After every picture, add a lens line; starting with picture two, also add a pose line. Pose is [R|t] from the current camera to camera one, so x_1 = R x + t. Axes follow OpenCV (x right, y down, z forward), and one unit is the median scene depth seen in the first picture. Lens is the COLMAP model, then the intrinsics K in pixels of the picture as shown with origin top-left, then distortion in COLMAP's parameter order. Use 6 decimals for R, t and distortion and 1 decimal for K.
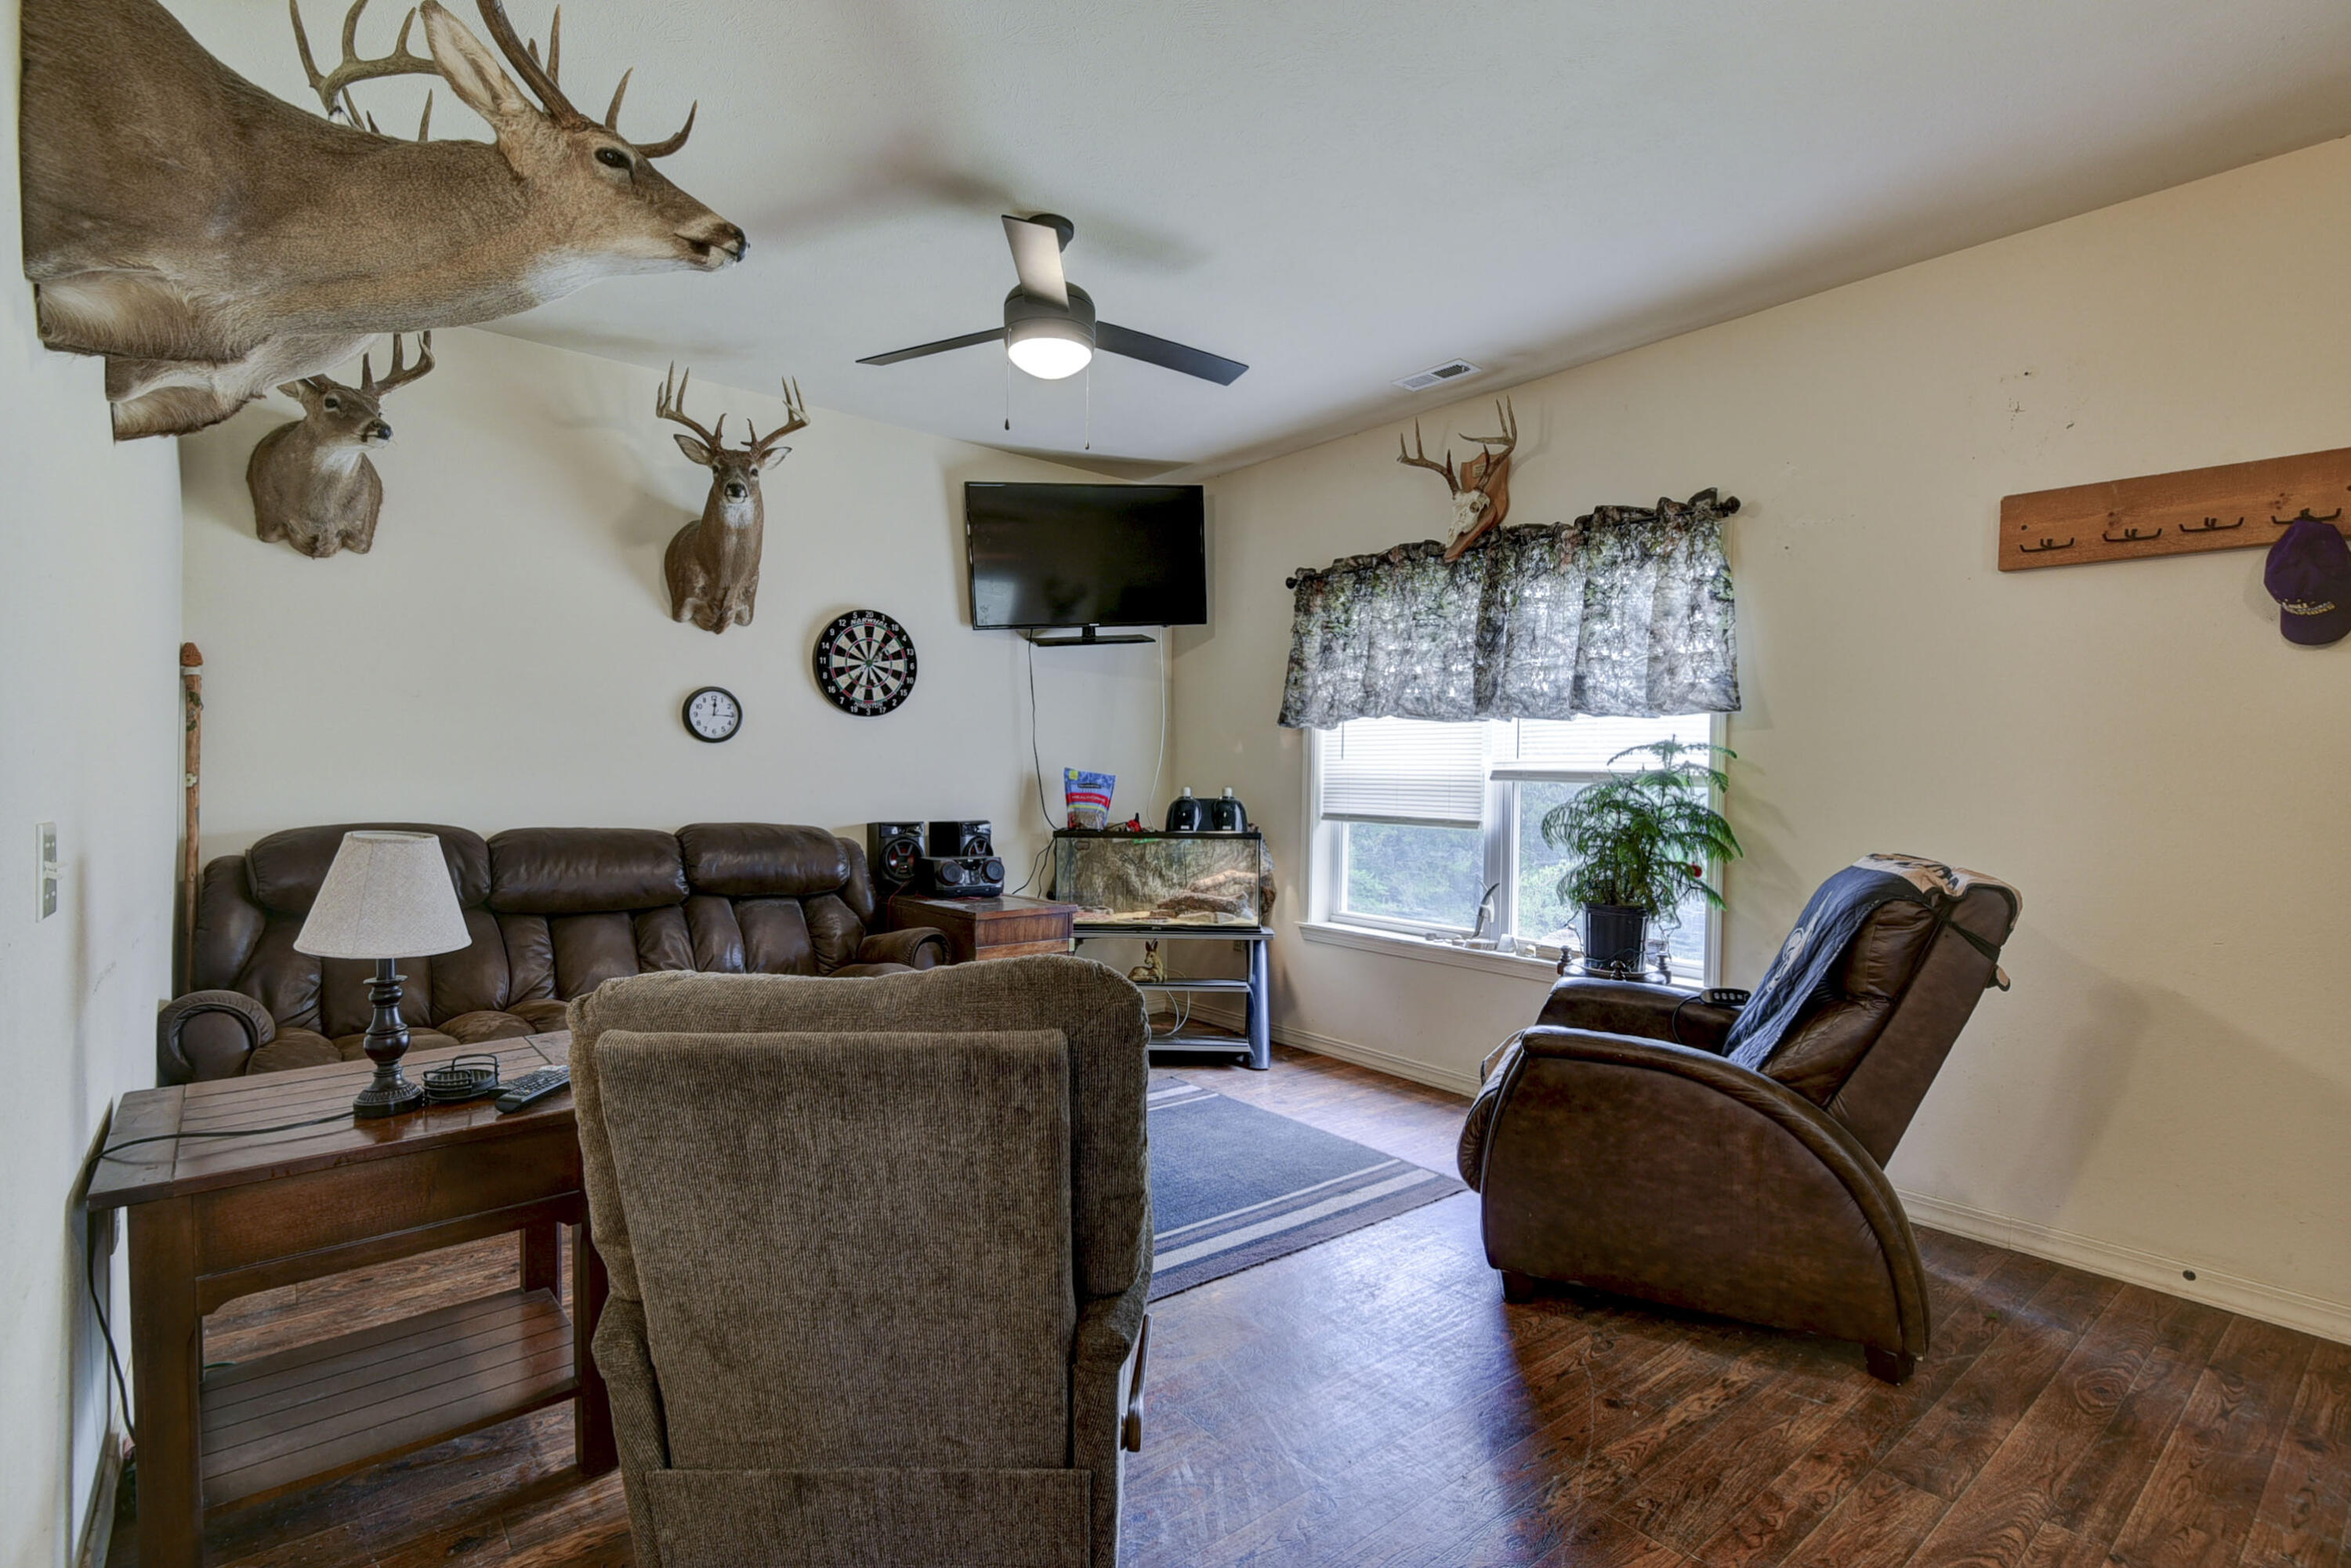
lens RADIAL K [[1100.7, 0, 1173.6], [0, 1100.7, 818.7], [0, 0, 1]] dist [-0.000426, -0.000251]
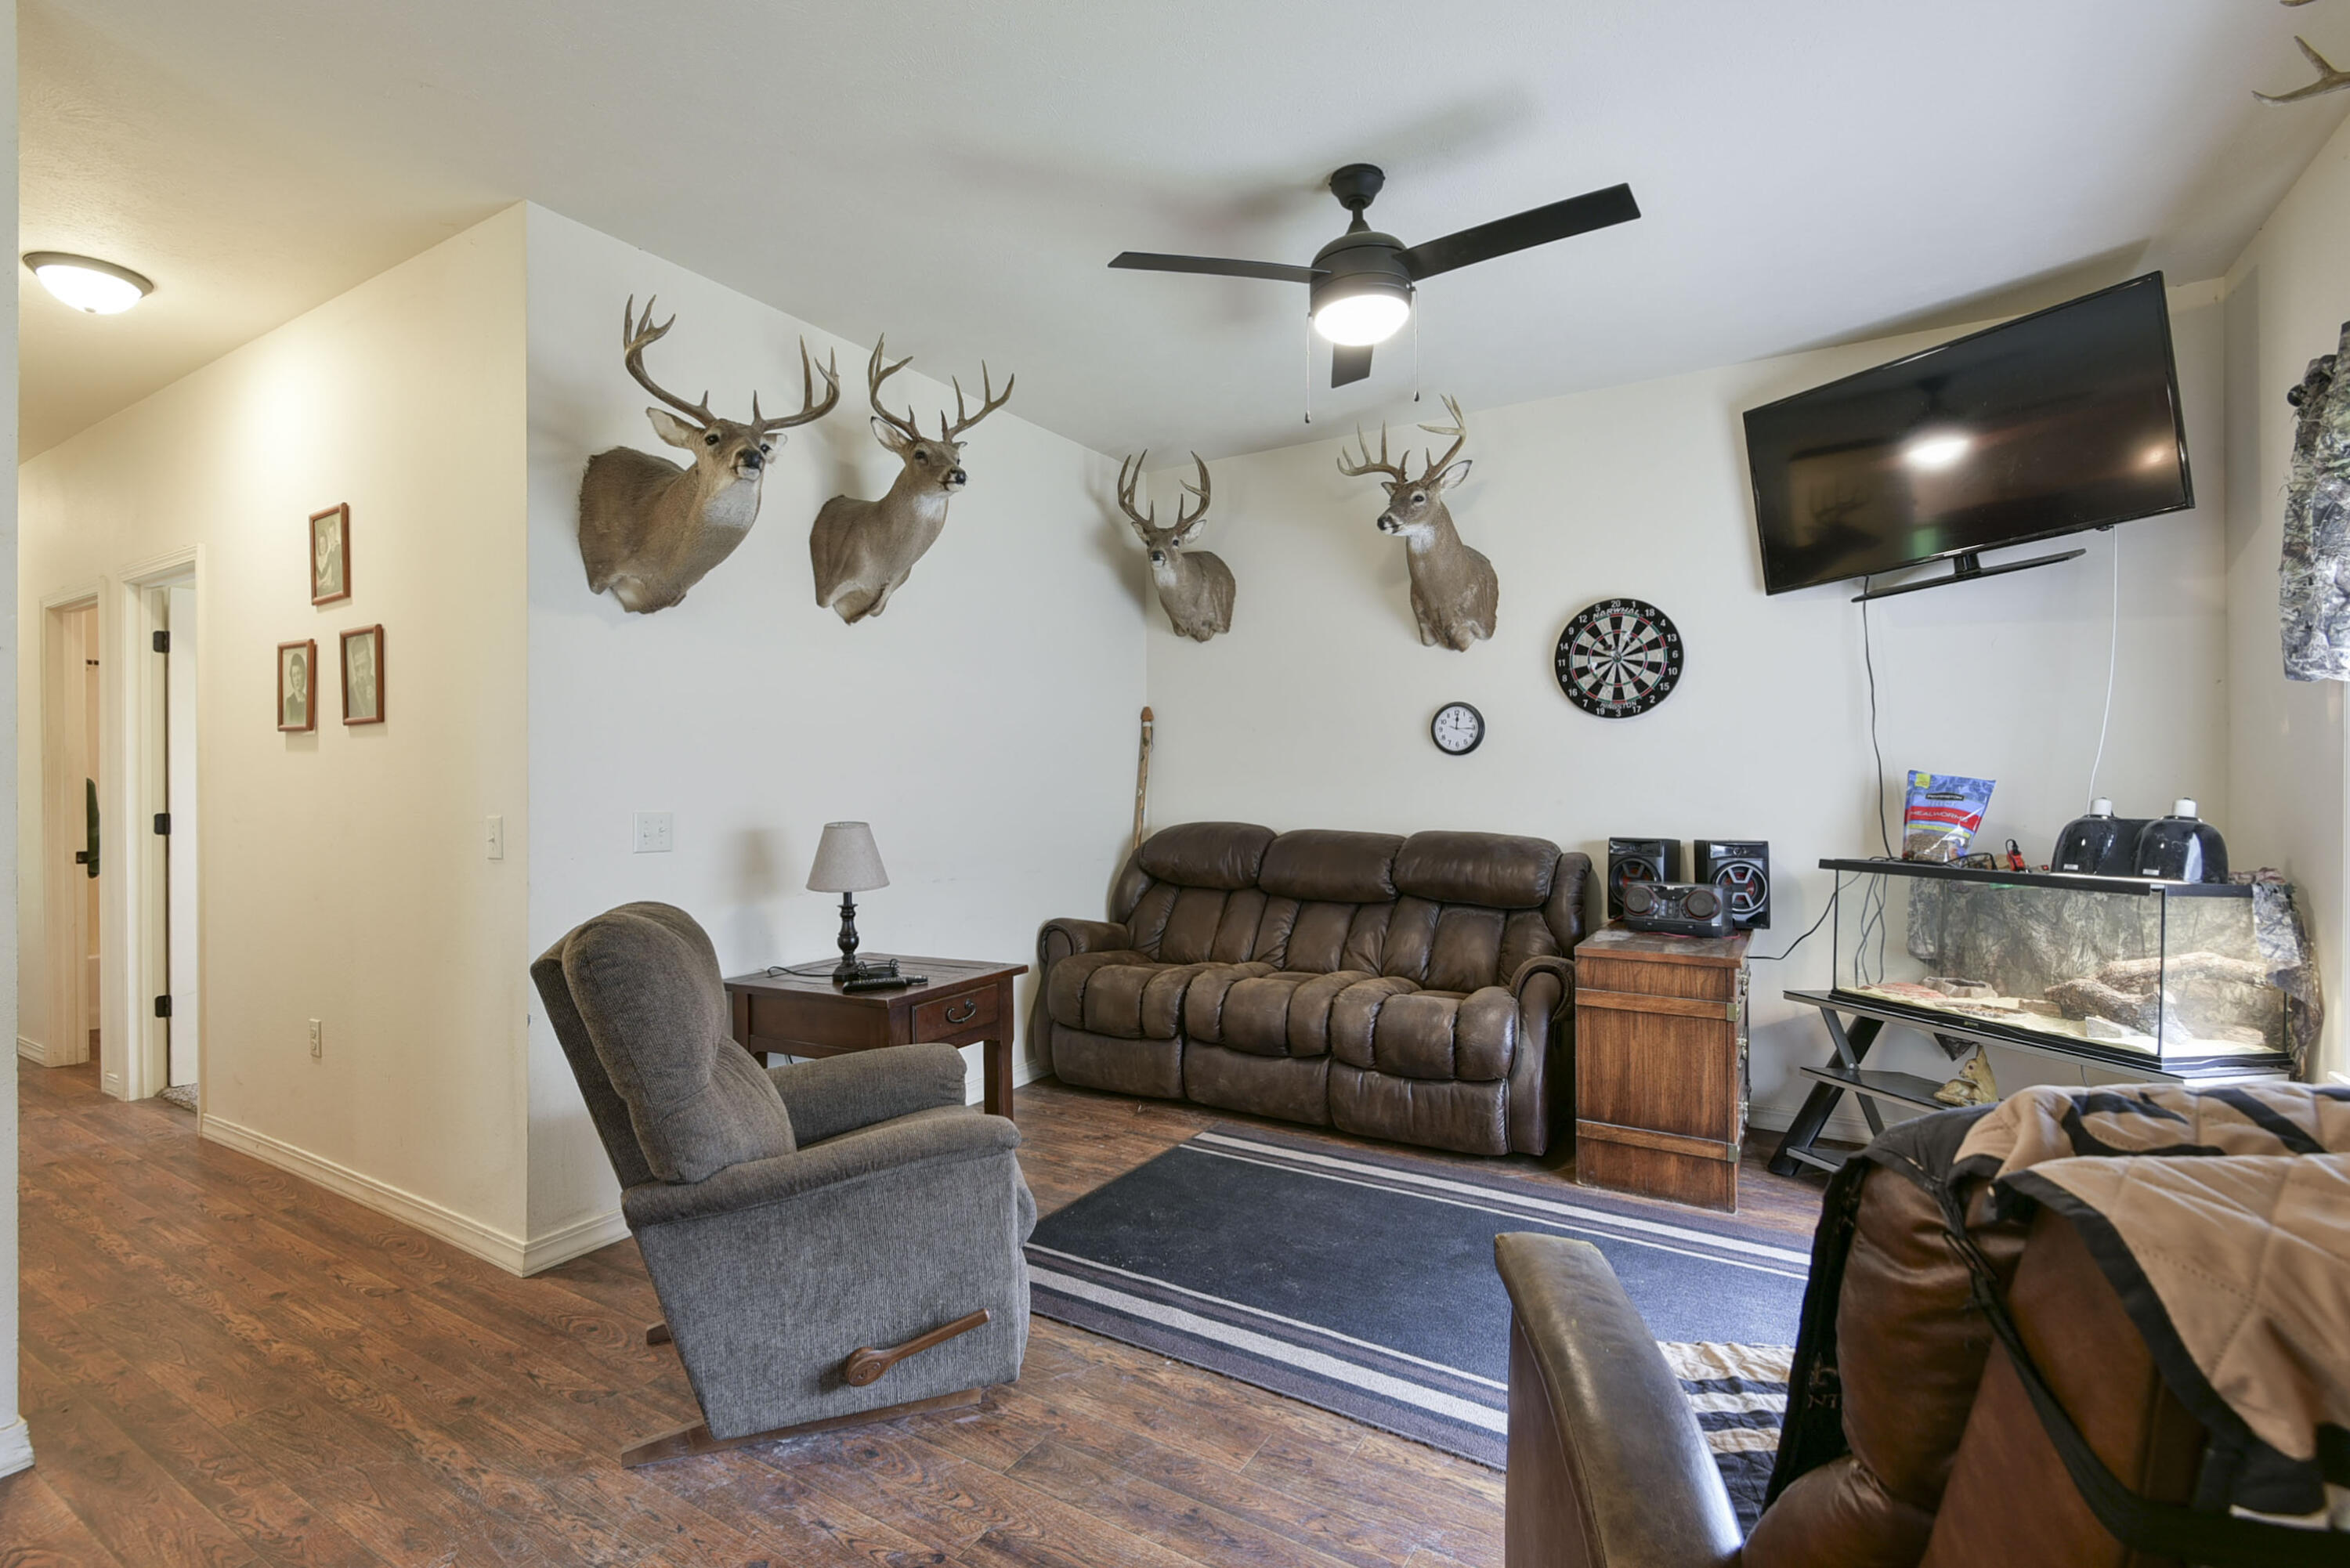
lens RADIAL K [[1134.1, 0, 1175.0], [0, 1134.1, 784.0], [0, 0, 1]] dist [-0.000754, -0.000205]
pose [[0.274587, -0.012381, -0.961482, 0.508235], [-0.032971, 0.999208, -0.022283, -0.007732], [0.960997, 0.037820, 0.273962, 0.412751]]
